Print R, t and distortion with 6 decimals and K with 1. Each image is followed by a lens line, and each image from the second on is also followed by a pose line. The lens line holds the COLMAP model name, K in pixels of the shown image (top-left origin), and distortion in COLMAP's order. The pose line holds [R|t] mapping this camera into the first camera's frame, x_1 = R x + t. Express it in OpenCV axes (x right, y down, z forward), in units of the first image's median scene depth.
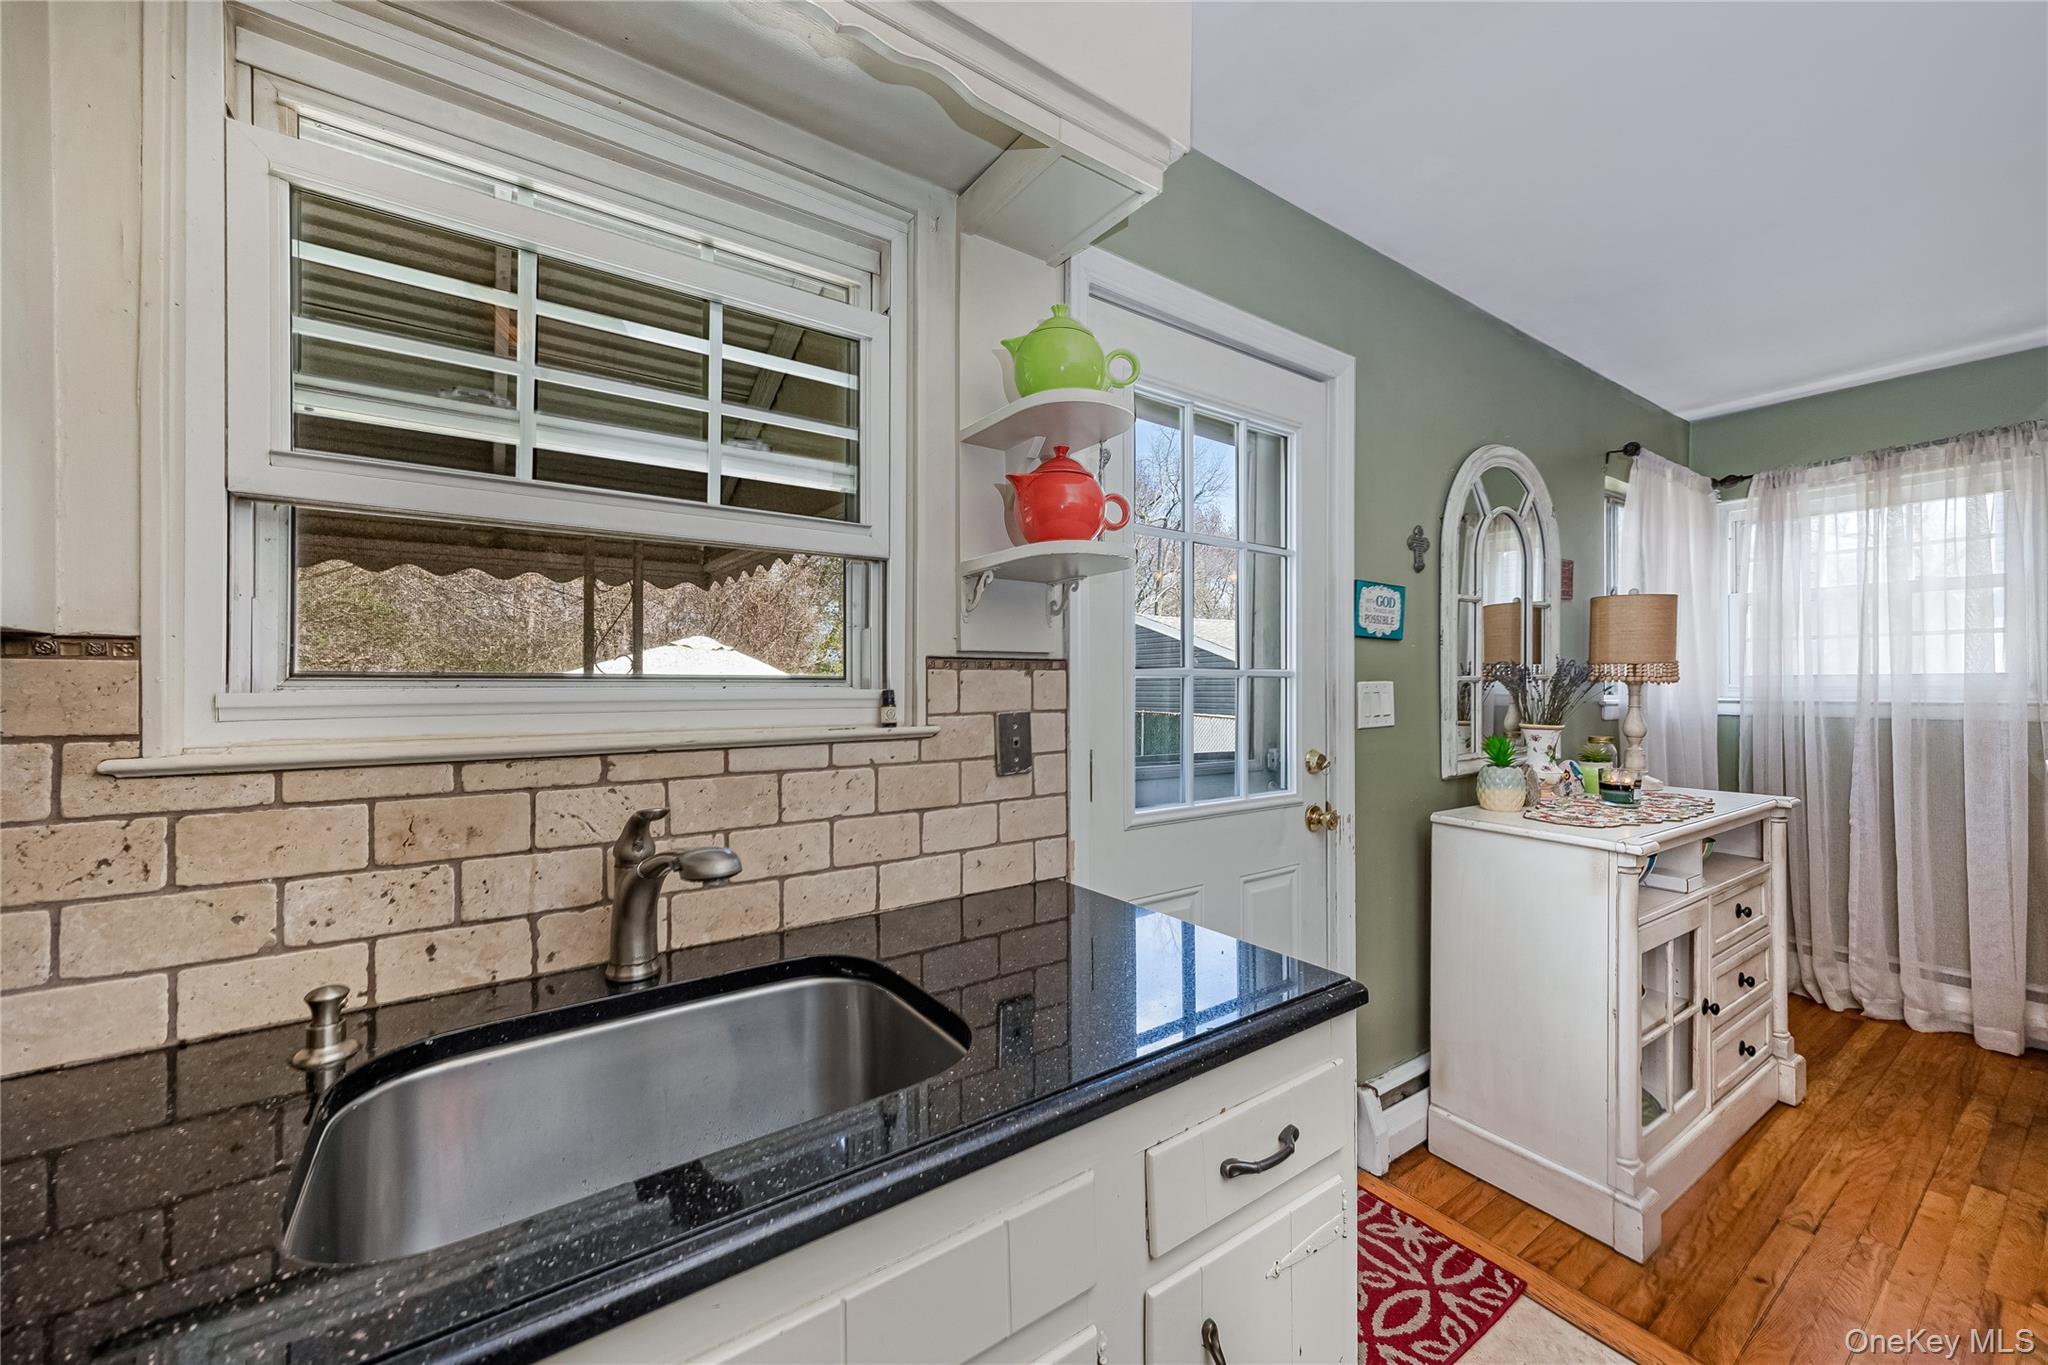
lens RADIAL K [[780.6, 0, 1041.5], [0, 780.6, 672.5], [0, 0, 1]] dist [0.002438, 0.000141]
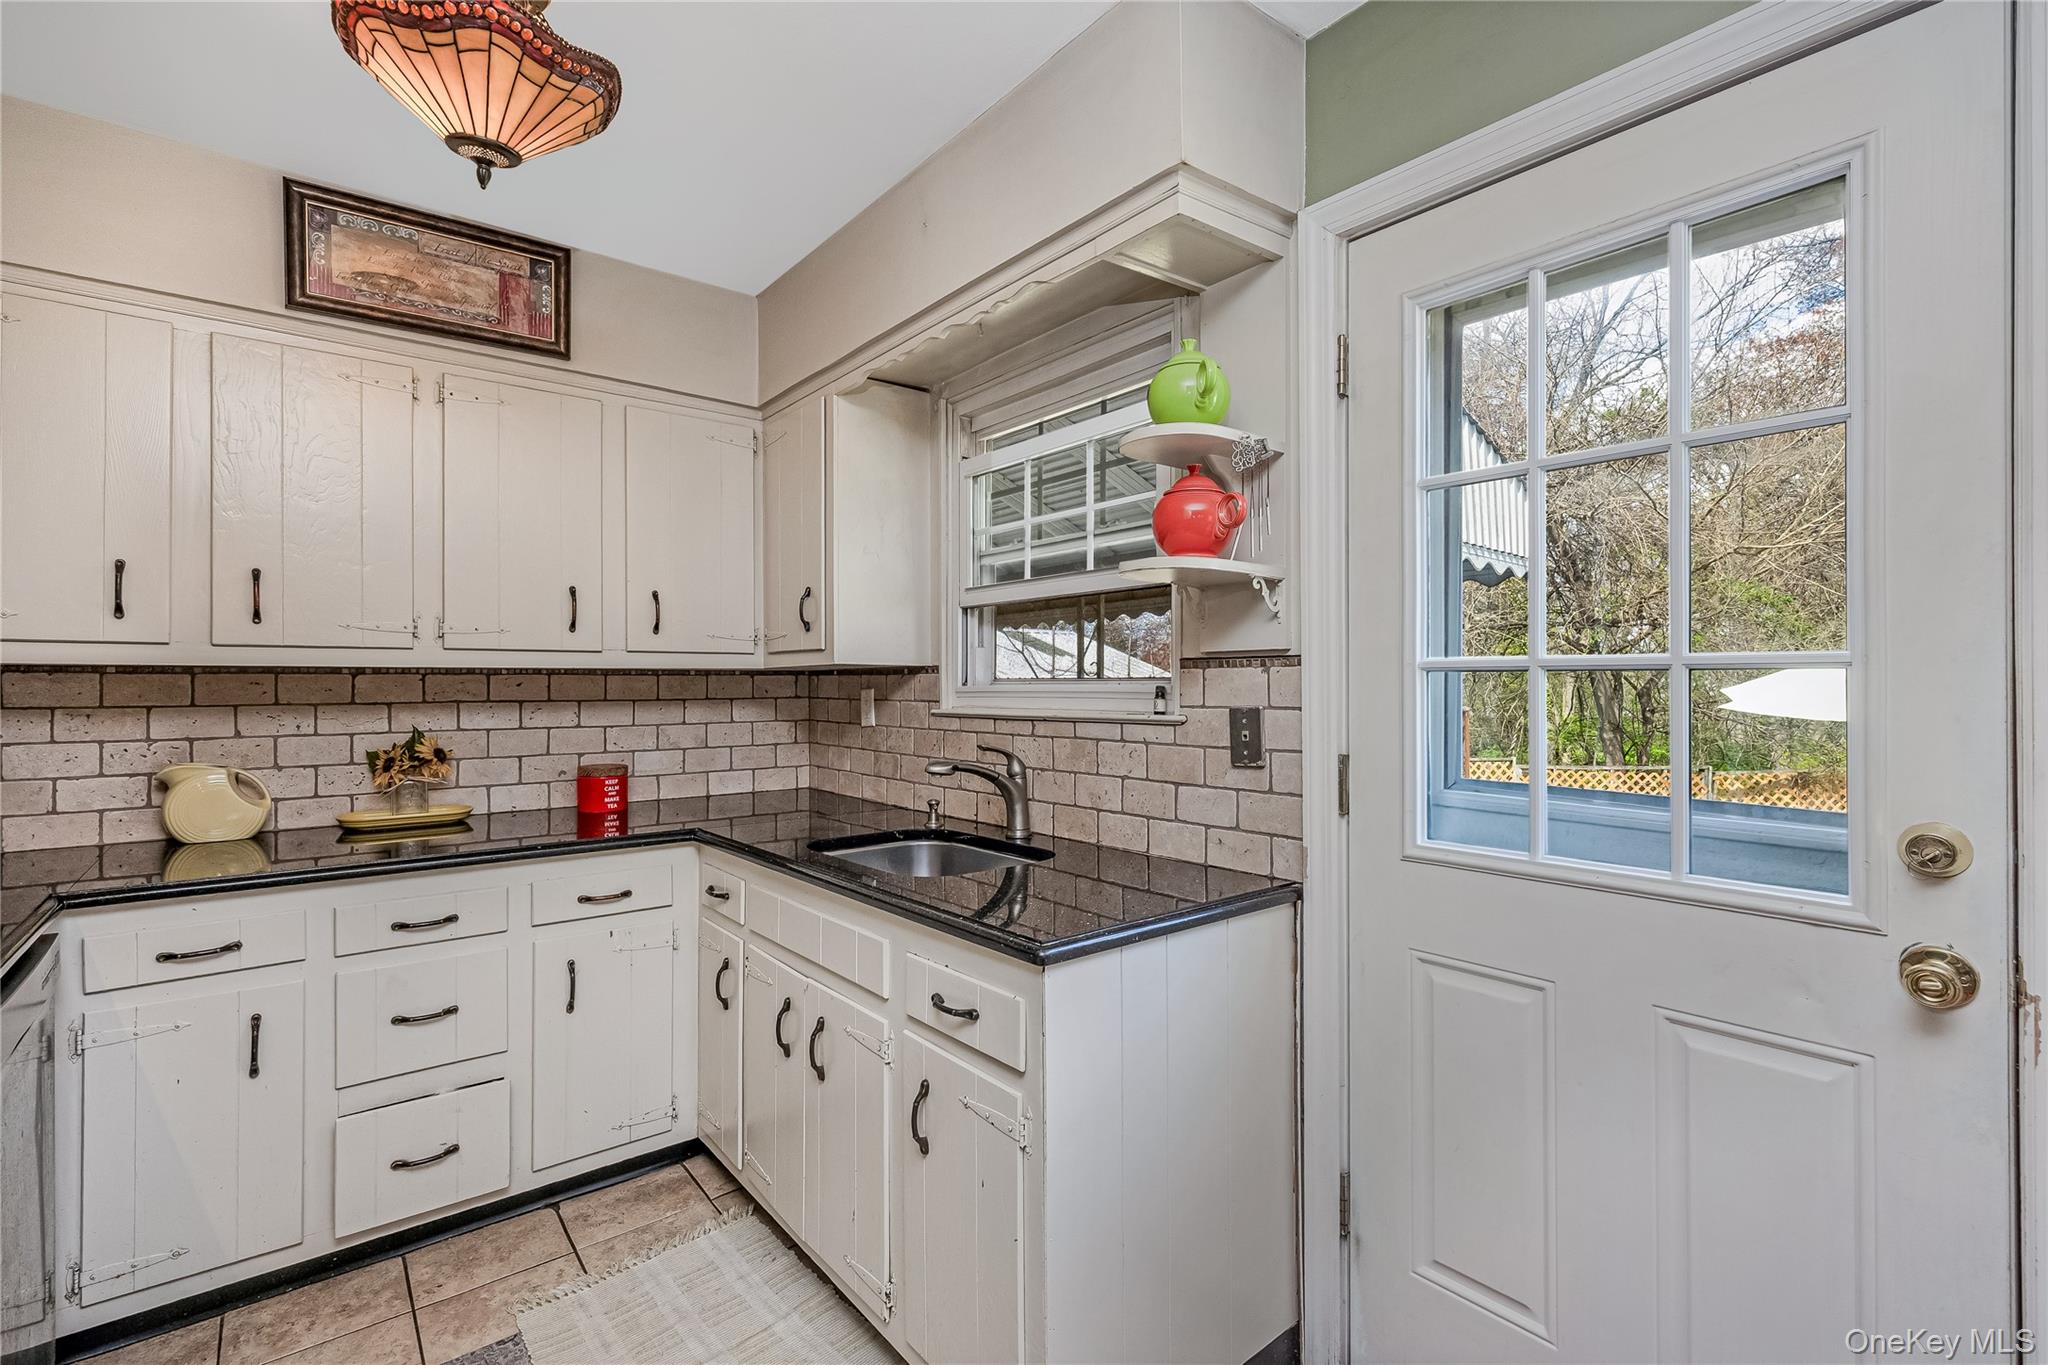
lens RADIAL K [[921.3, 0, 1025.3], [0, 921.3, 678.0], [0, 0, 1]] dist [-0.005910, 0.001550]
pose [[0.047791, -0.011687, -0.998789, 1.286584], [0.013253, 0.999851, -0.011066, 0.022808], [0.998769, -0.012708, 0.047939, 0.695255]]
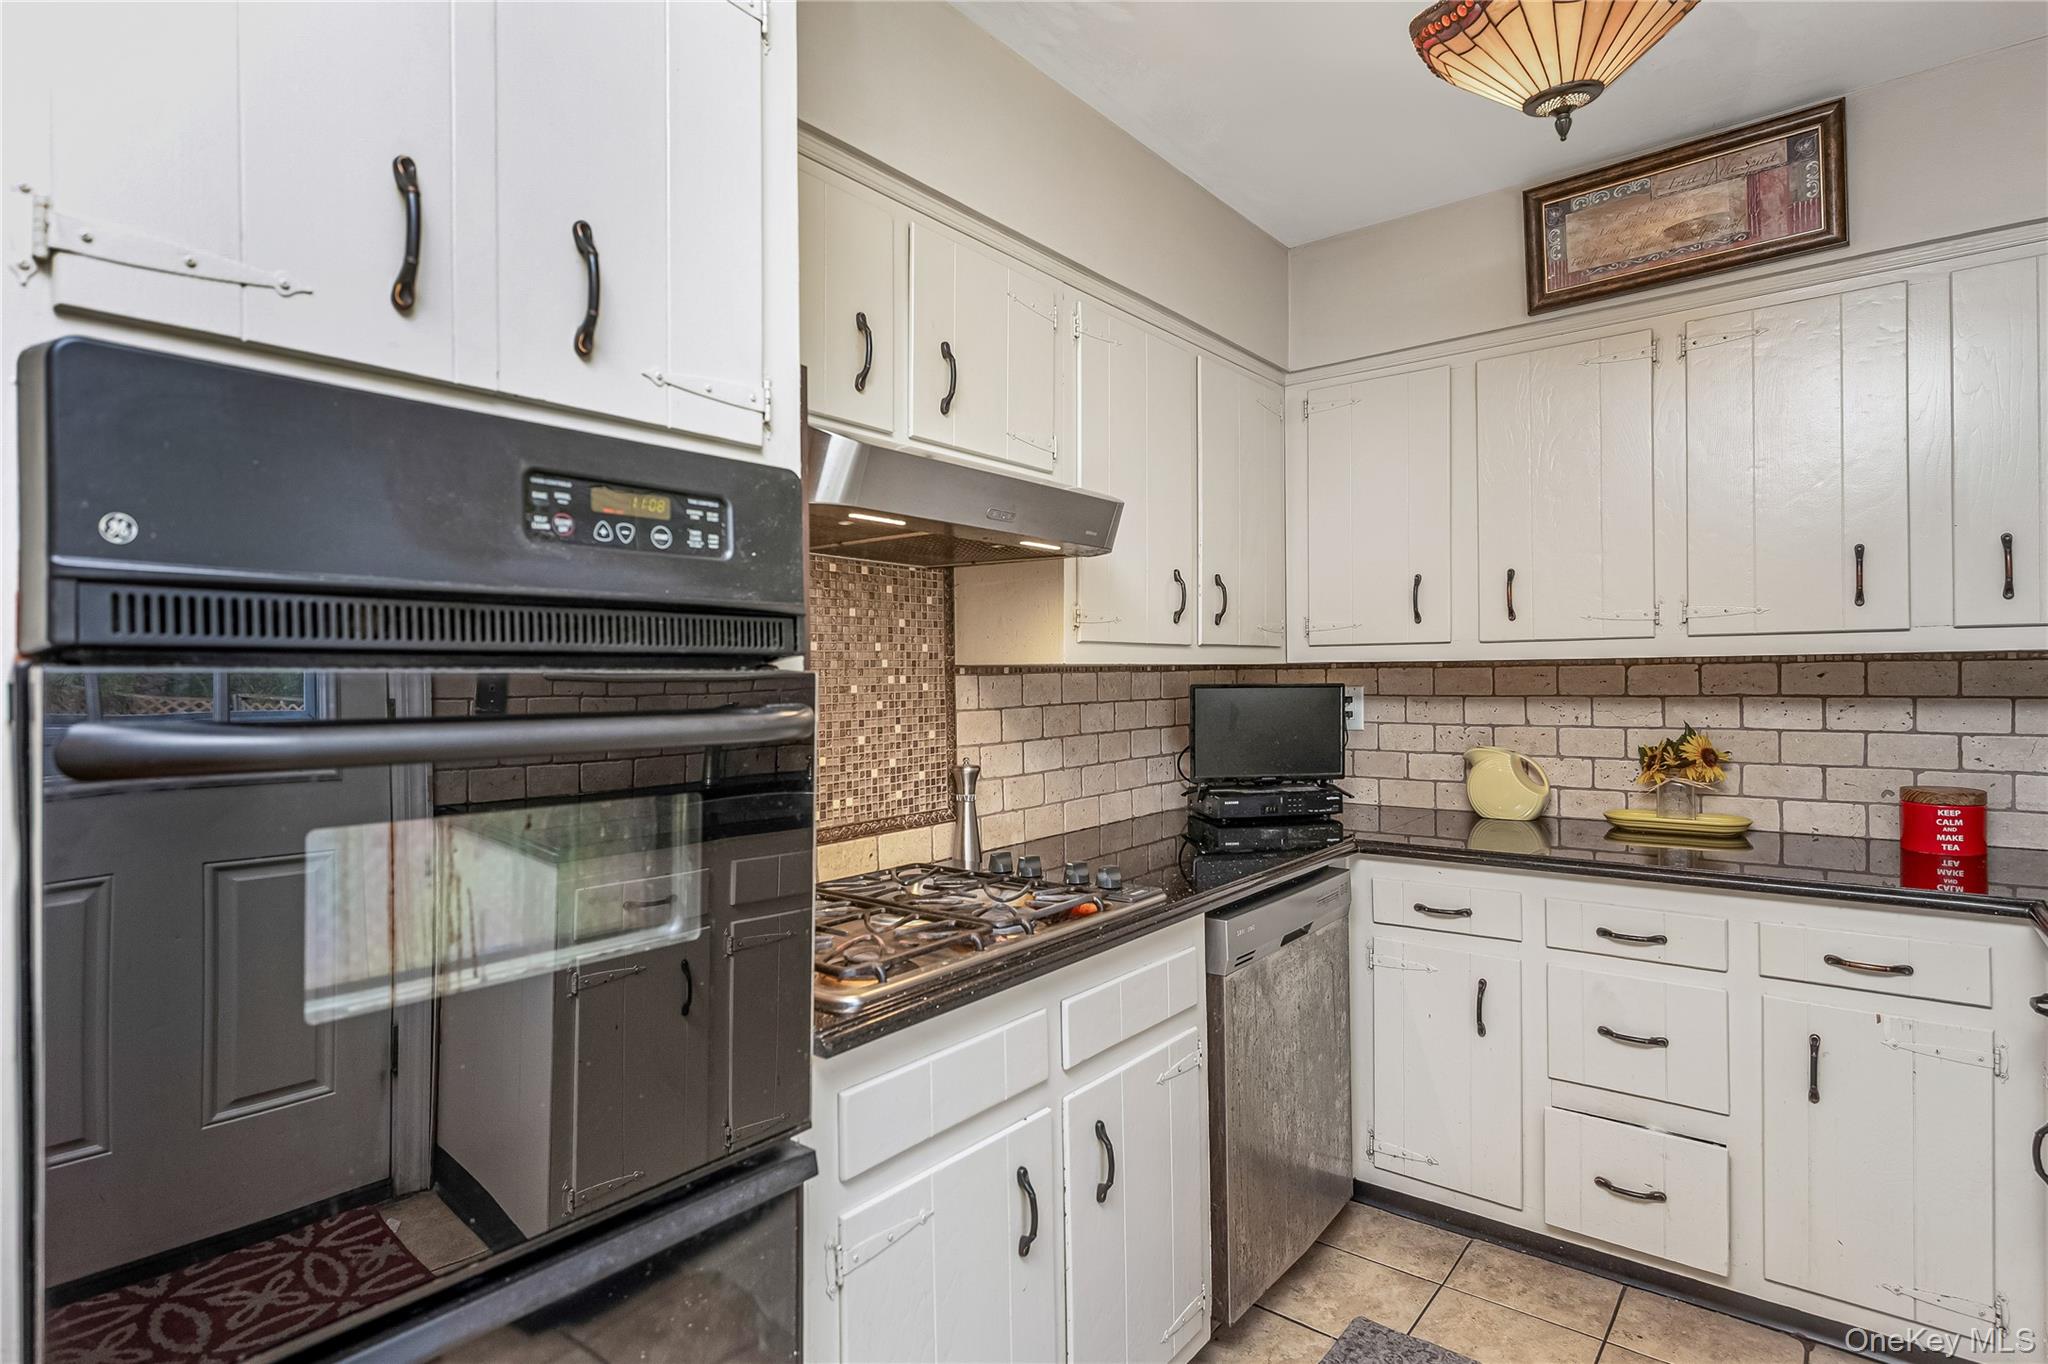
lens RADIAL K [[1047.2, 0, 1018.3], [0, 1047.2, 678.1], [0, 0, 1]] dist [0.003250, -0.000706]
pose [[-0.966020, 0.004576, -0.258426, 1.029163], [0.007559, 0.999916, -0.010553, 0.014161], [0.258356, -0.012148, -0.965973, 1.078607]]
